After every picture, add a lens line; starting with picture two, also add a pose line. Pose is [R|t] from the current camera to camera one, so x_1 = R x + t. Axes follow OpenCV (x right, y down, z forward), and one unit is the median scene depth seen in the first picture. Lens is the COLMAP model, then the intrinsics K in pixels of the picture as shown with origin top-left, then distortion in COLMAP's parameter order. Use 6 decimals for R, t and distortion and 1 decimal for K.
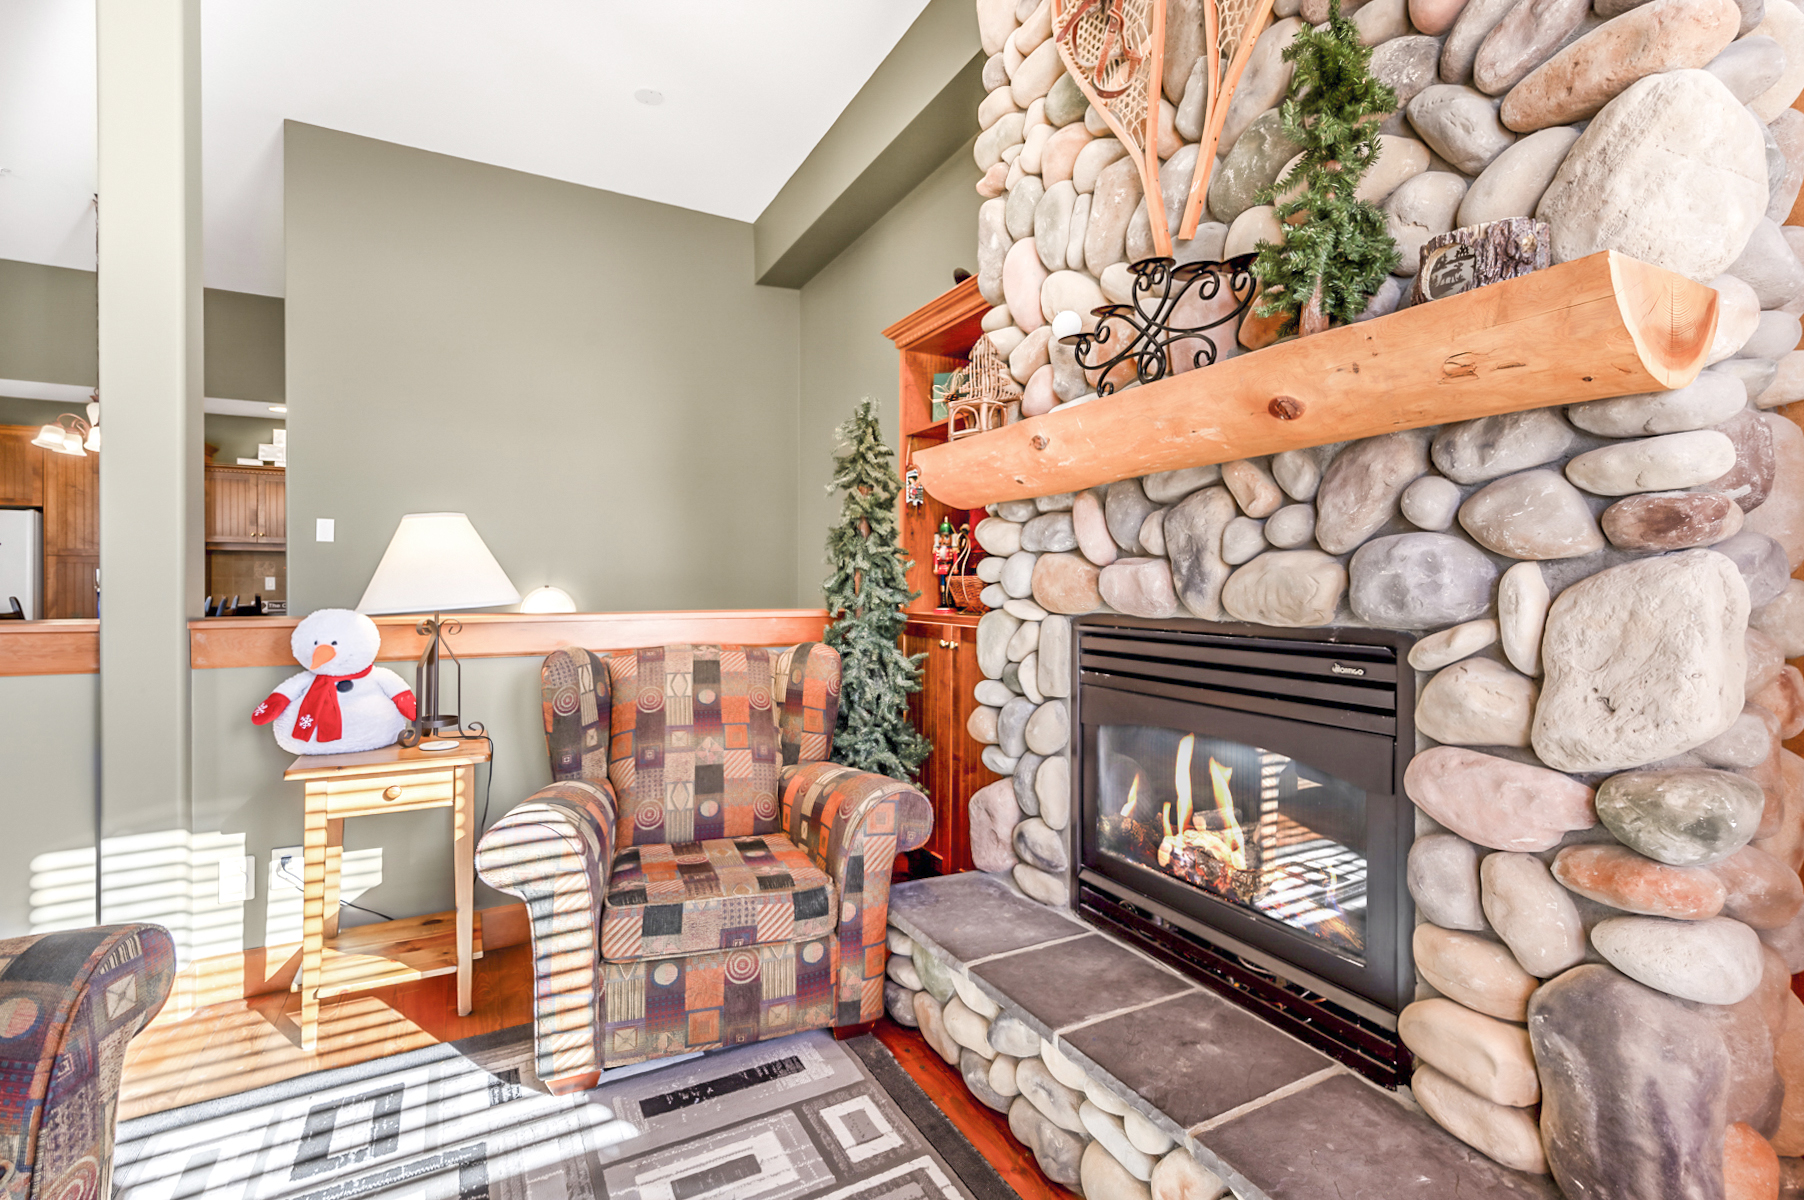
lens RADIAL K [[806.5, 0, 897.9], [0, 806.5, 585.4], [0, 0, 1]] dist [0.008535, 0.000451]
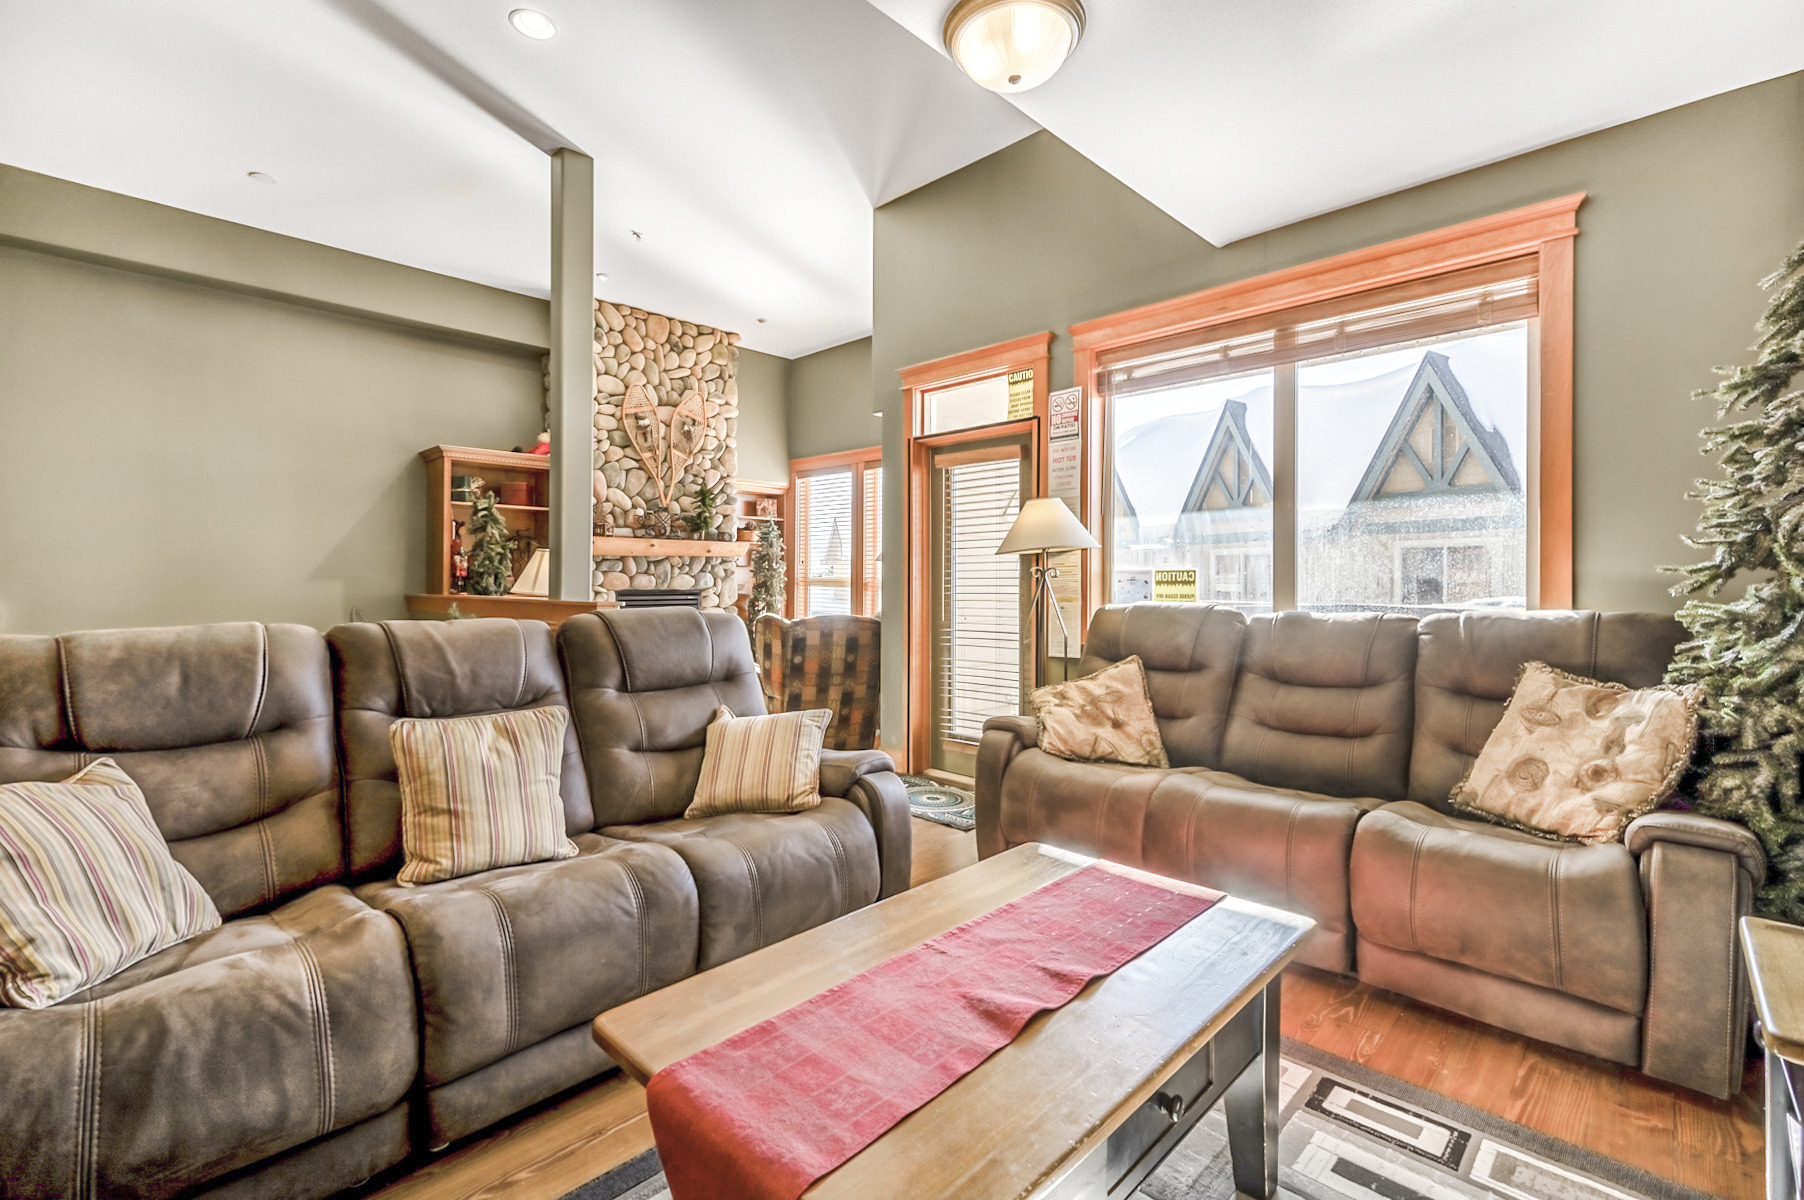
lens RADIAL K [[806.5, 0, 897.9], [0, 806.5, 585.4], [0, 0, 1]] dist [0.008535, 0.000451]
pose [[-0.305355, -0.007946, 0.952206, -4.208254], [-0.001495, 0.999968, 0.007865, -0.015134], [-0.952238, 0.000979, -0.305357, 1.130745]]
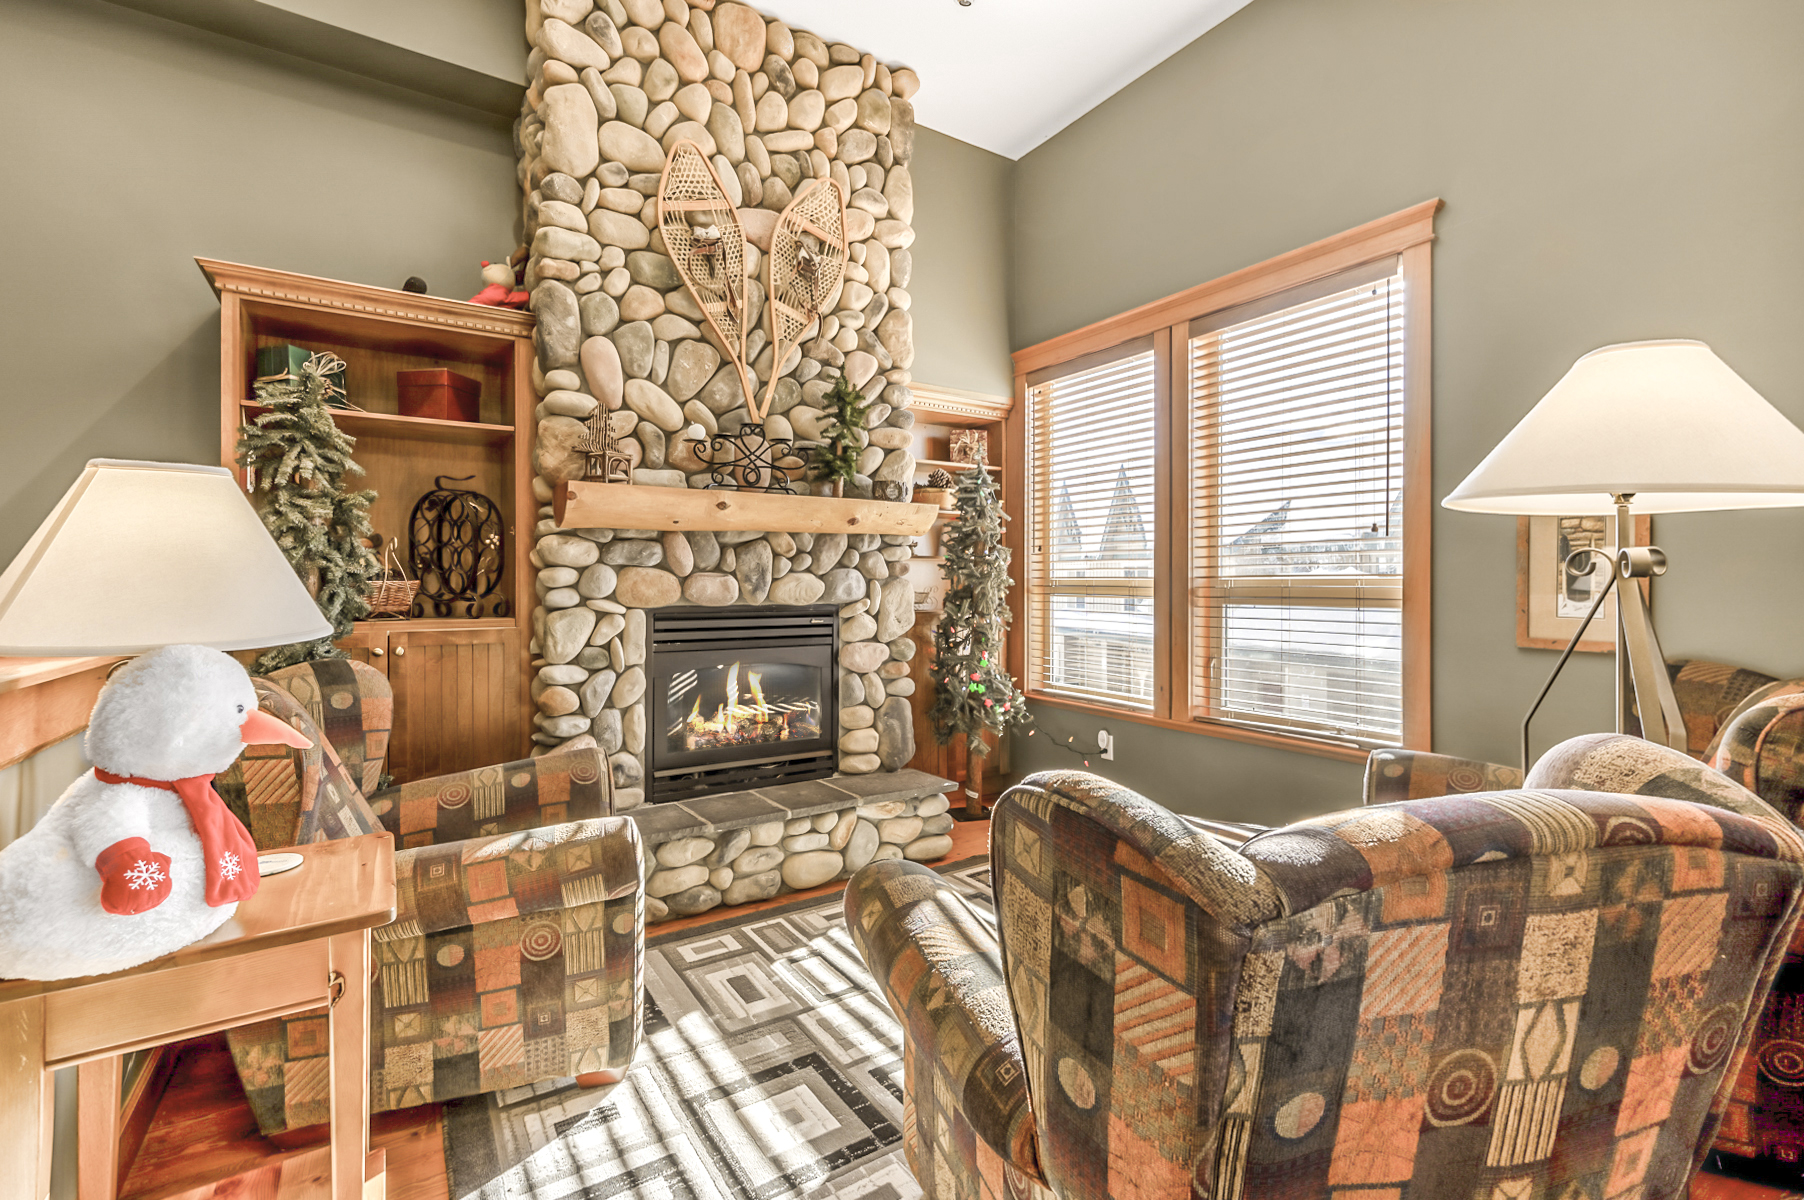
lens RADIAL K [[806.5, 0, 897.9], [0, 806.5, 585.4], [0, 0, 1]] dist [0.008535, 0.000451]
pose [[-0.086875, 0.000277, 0.996219, -1.675293], [0.006107, 0.999981, 0.000254, -0.004646], [-0.996200, 0.006106, -0.086875, 0.826009]]
